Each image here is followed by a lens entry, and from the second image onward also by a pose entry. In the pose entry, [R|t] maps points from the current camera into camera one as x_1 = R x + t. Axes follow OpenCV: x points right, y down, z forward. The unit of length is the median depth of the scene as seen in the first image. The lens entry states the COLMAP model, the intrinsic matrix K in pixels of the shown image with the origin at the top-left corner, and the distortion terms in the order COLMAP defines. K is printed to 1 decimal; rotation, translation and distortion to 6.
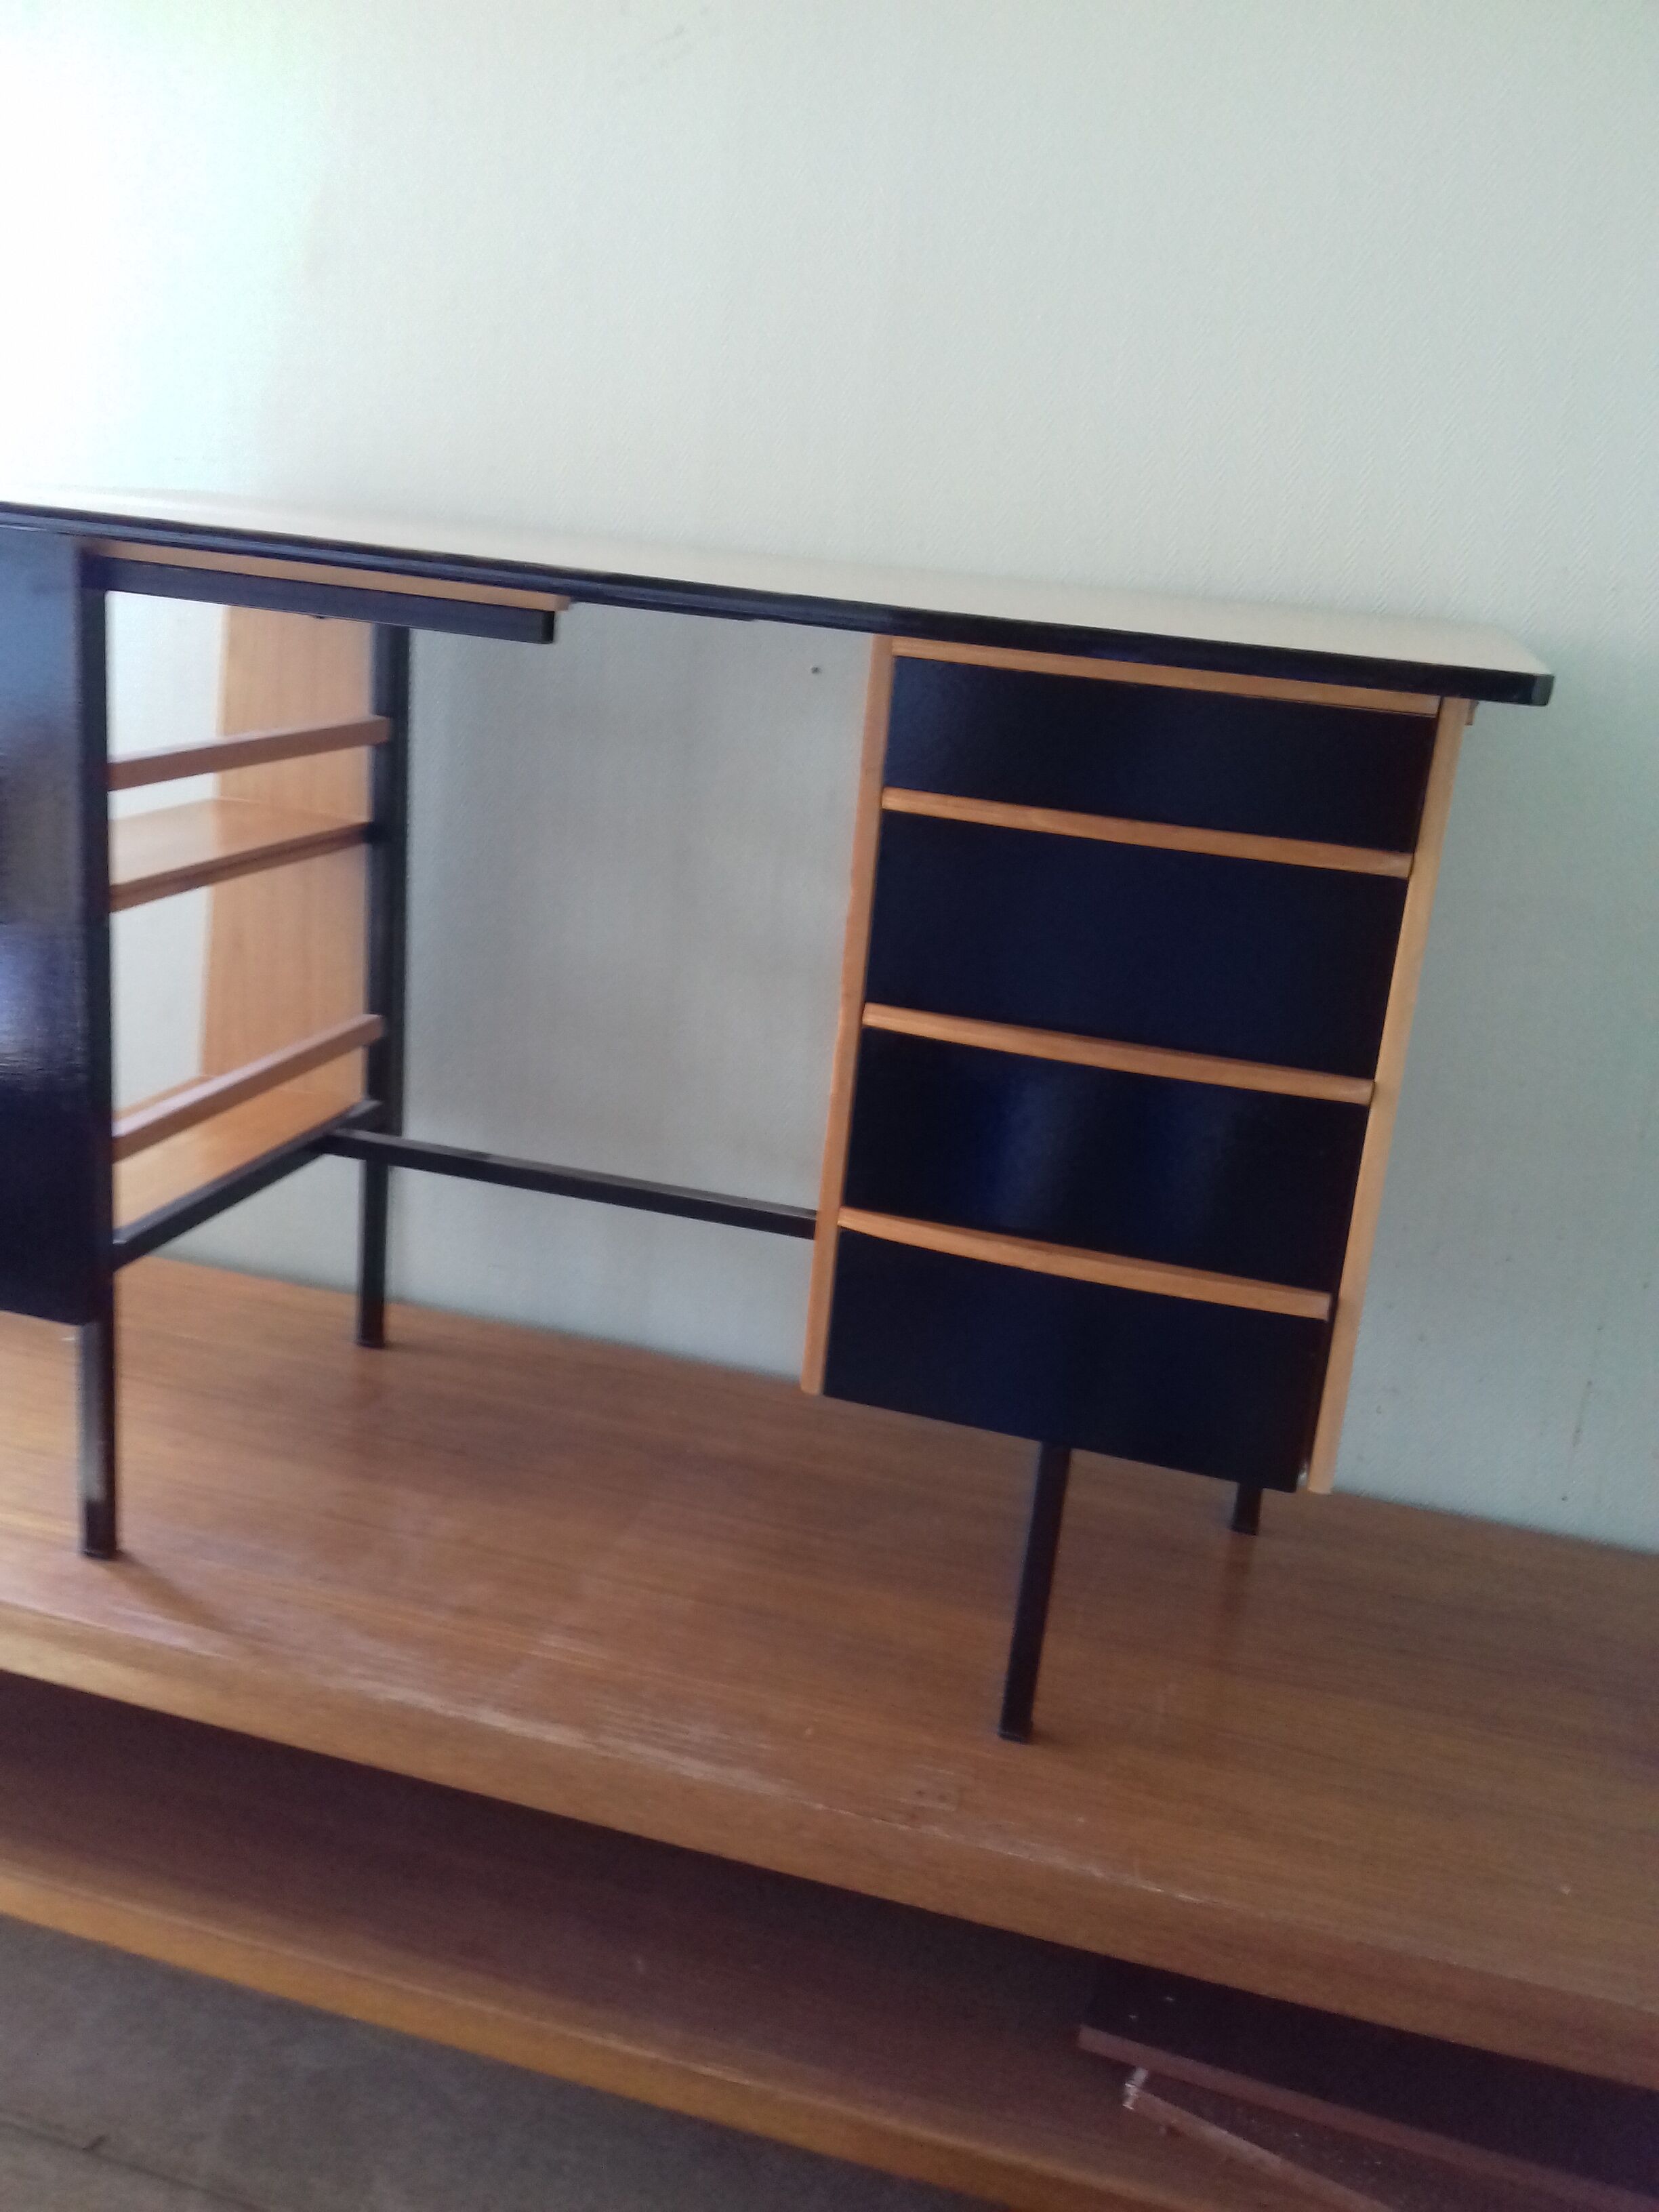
lens RADIAL K [[2045.5, 0, 829.5], [0, 2045.5, 1106.0], [0, 0, 1]] dist [0.097944, -0.211943]
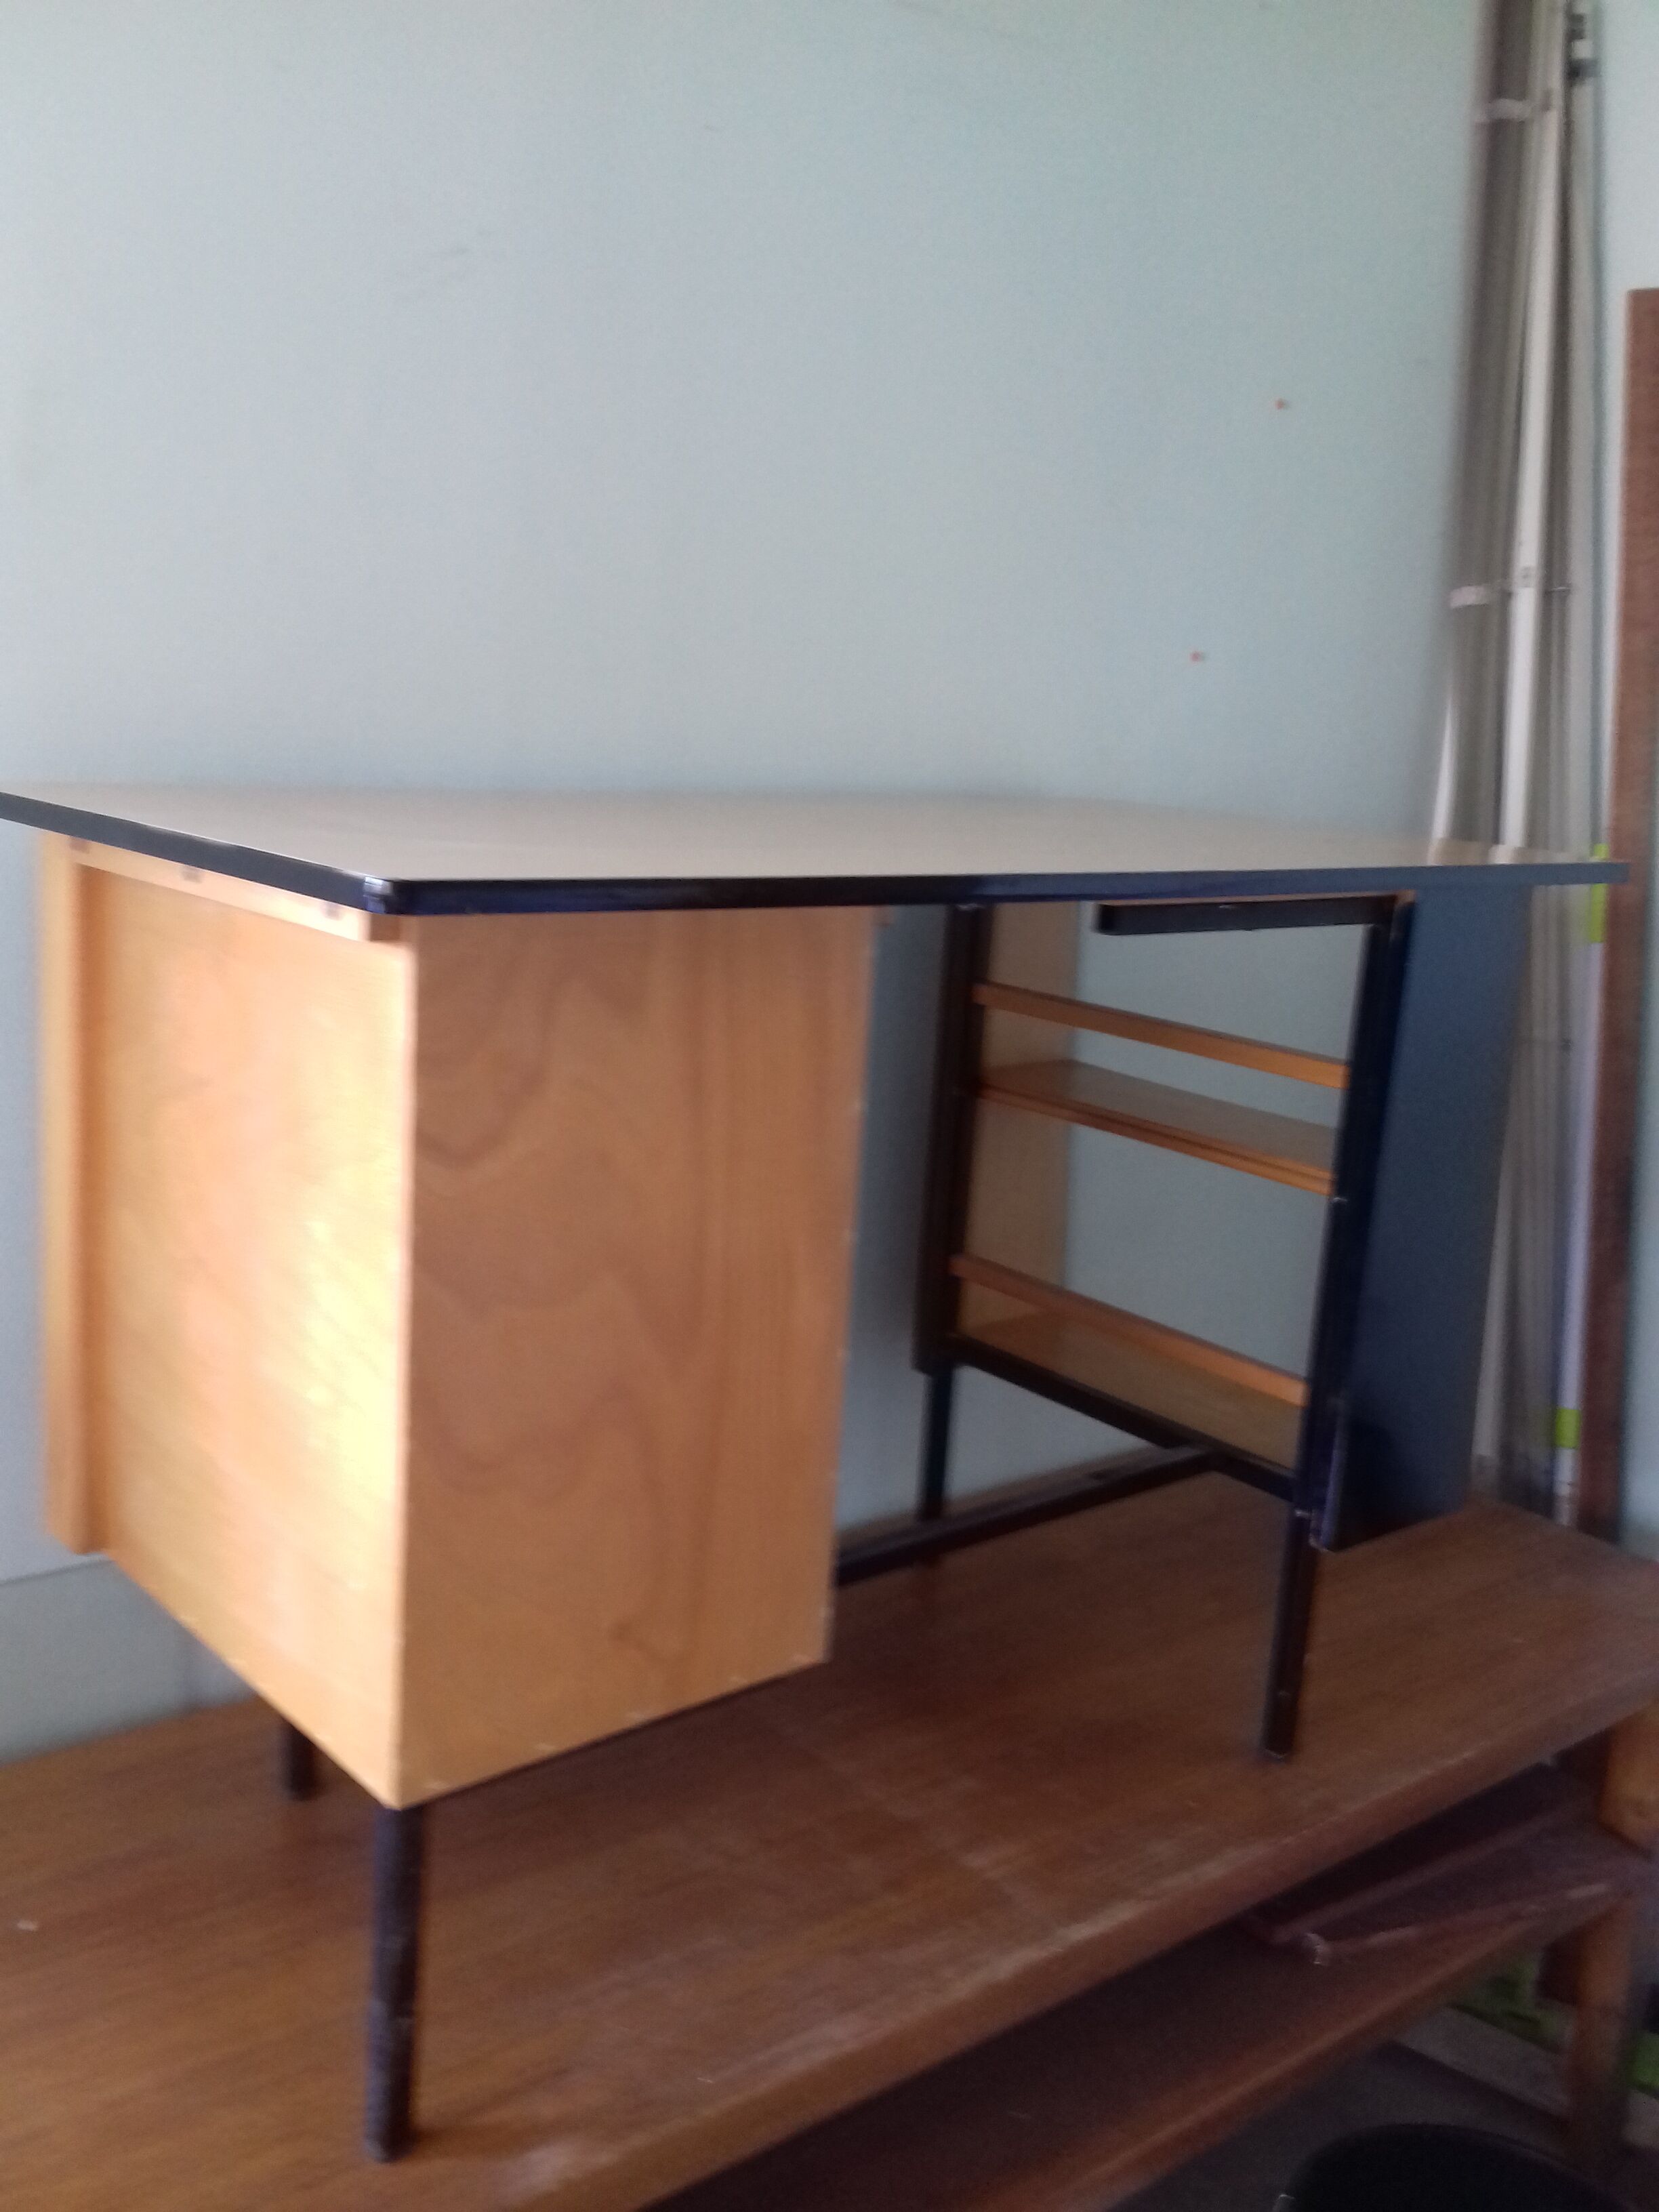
lens RADIAL K [[2045.5, 0, 829.5], [0, 2045.5, 1106.0], [0, 0, 1]] dist [0.097944, -0.211943]
pose [[0.578174, -0.215611, 0.786910, -0.988457], [0.211905, 0.971038, 0.110366, -0.260802], [-0.787916, 0.102940, 0.607118, 0.417290]]
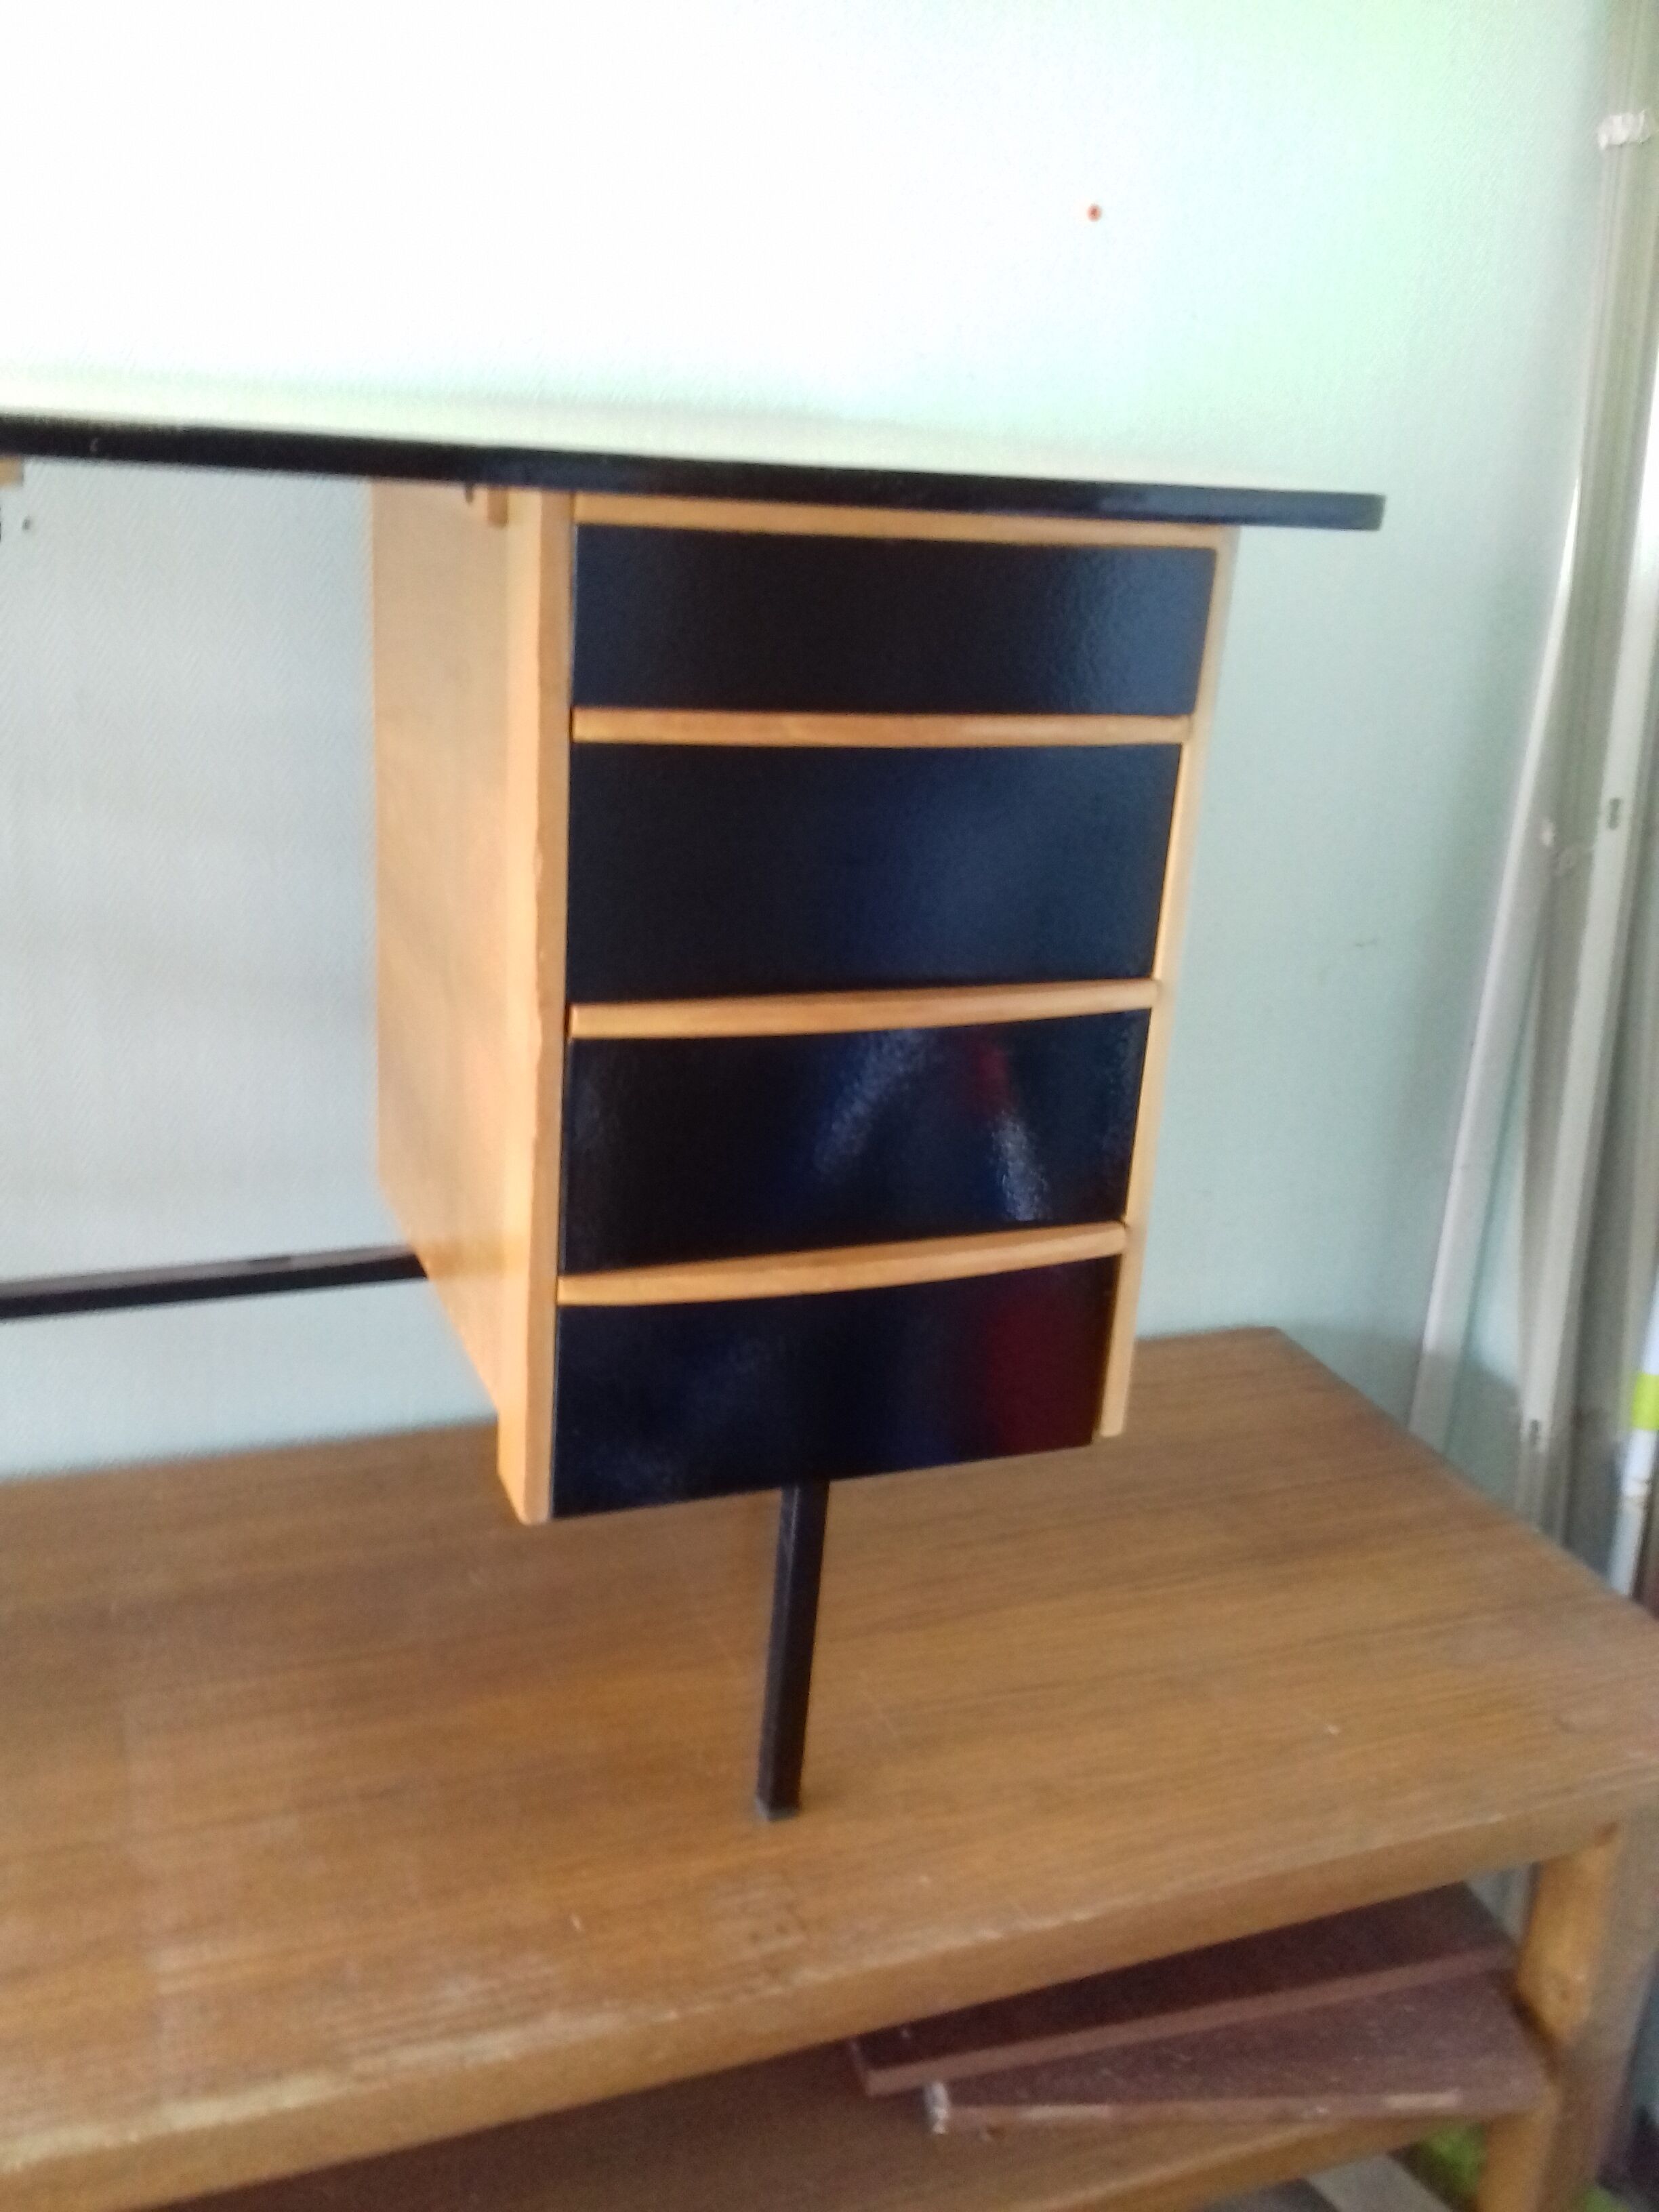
lens RADIAL K [[1994.1, 0, 827.5], [0, 1994.1, 1112.8], [0, 0, 1]] dist [0.102651, -0.188065]
pose [[0.802071, -0.237436, 0.548002, -0.286759], [0.176075, 0.970802, 0.162916, -0.105600], [-0.570683, -0.034181, 0.820459, 0.333360]]
